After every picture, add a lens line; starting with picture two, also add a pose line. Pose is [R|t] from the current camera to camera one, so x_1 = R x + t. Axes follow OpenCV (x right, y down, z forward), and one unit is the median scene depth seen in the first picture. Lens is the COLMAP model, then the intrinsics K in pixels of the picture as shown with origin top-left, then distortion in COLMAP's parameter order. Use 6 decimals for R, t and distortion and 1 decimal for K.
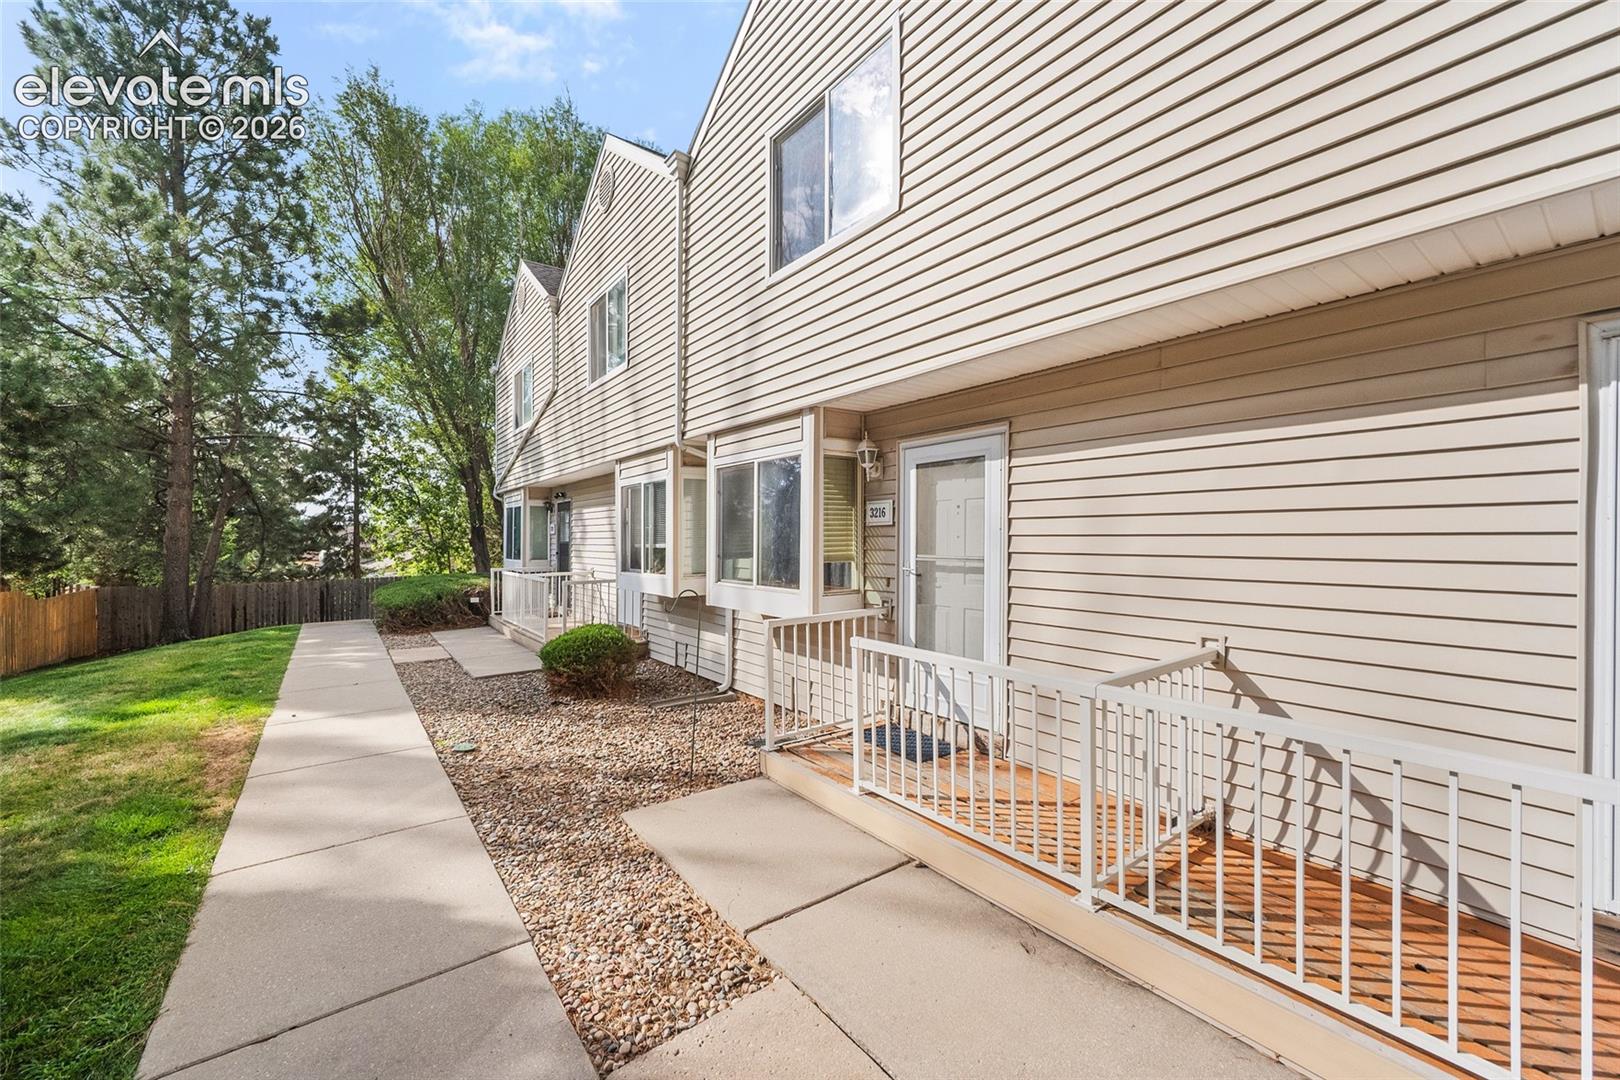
lens RADIAL K [[665.6, 0, 810.0], [0, 665.6, 540.0], [0, 0, 1]] dist [0.000331, 0.000078]
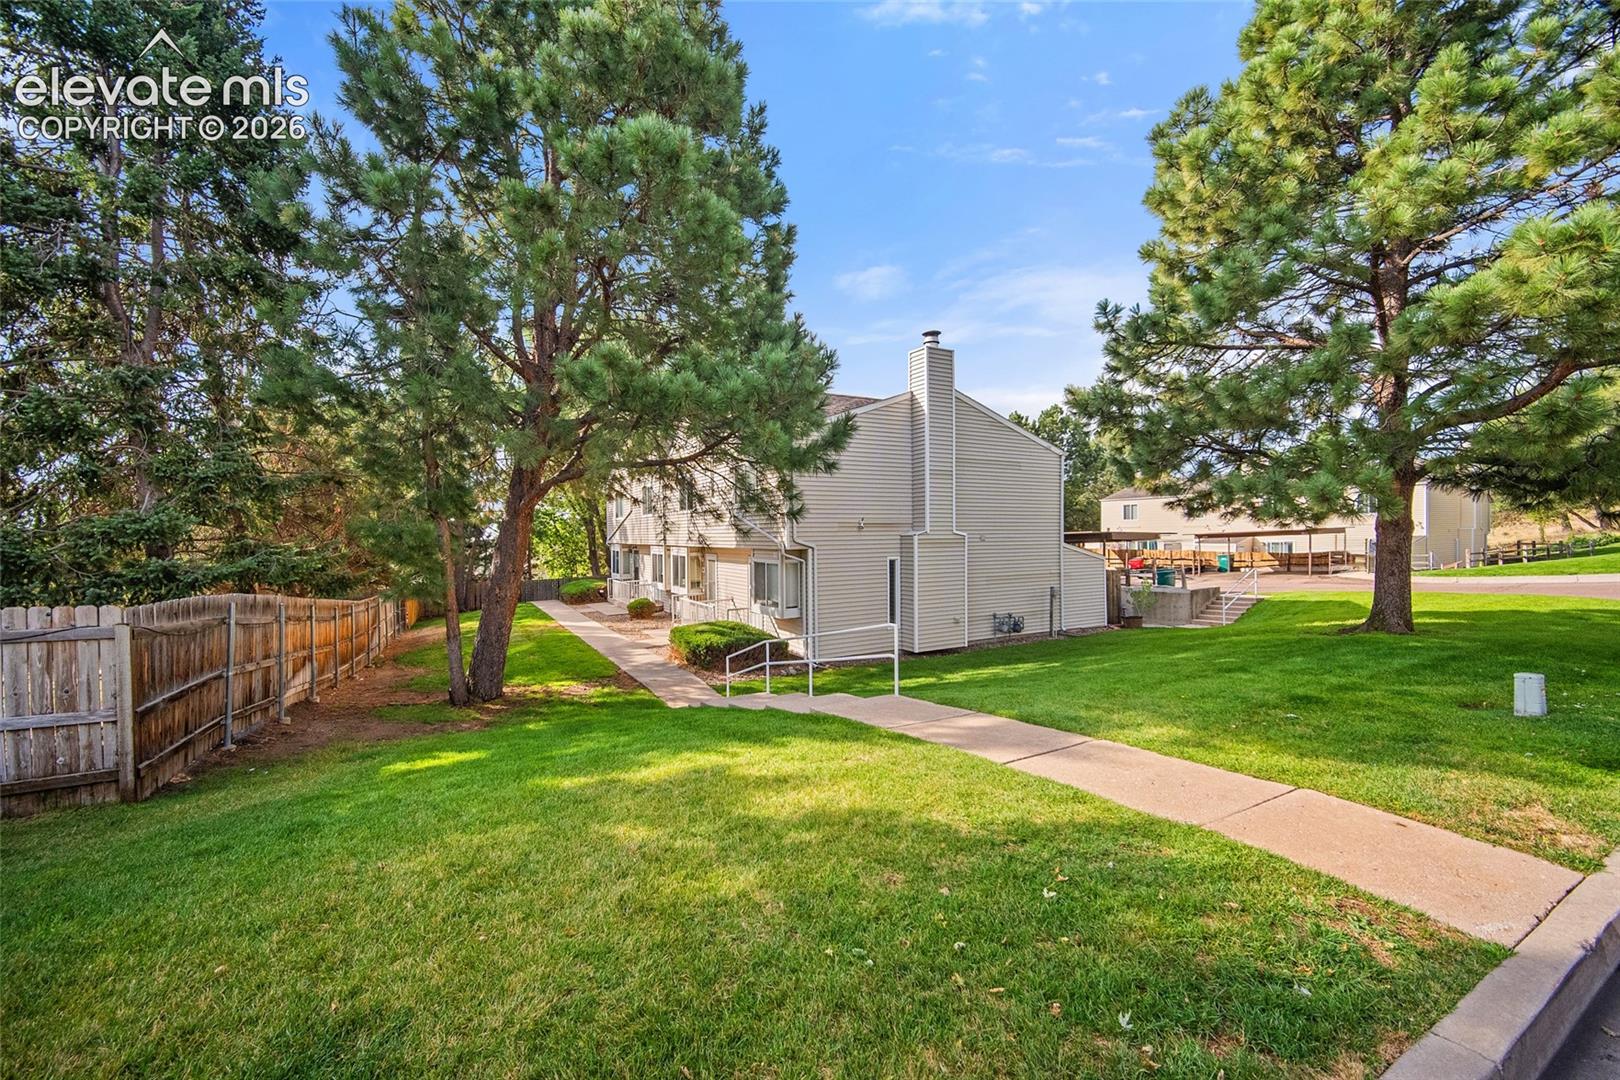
lens RADIAL K [[643.5, 0, 813.0], [0, 643.5, 532.2], [0, 0, 1]] dist [-0.001838, -0.000055]
pose [[0.994212, -0.016696, -0.106133, 1.076440], [0.016751, 0.999860, -0.000372, -0.233211], [0.106124, -0.001408, 0.994352, -2.607214]]
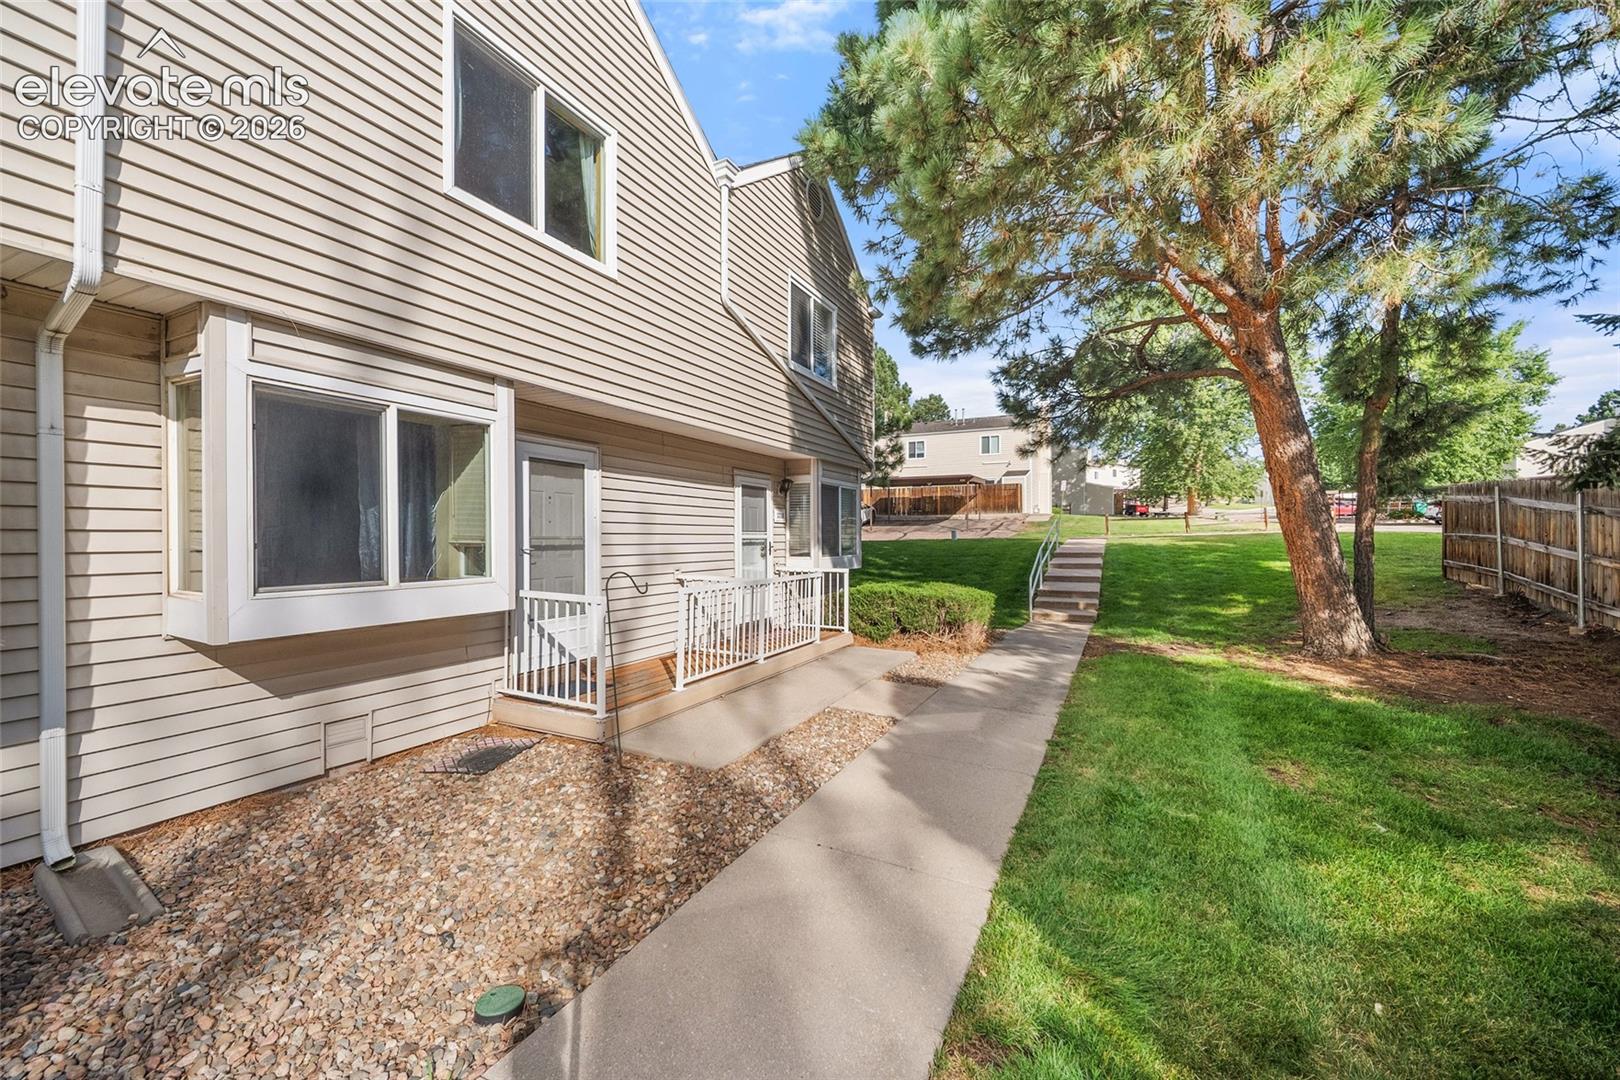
lens RADIAL K [[643.5, 0, 813.0], [0, 643.5, 532.2], [0, 0, 1]] dist [-0.001838, -0.000055]
pose [[-0.470315, -0.005274, 0.882483, -0.875906], [-0.013588, 0.999907, -0.001266, 0.008042], [-0.882394, -0.012586, -0.470343, 0.918601]]
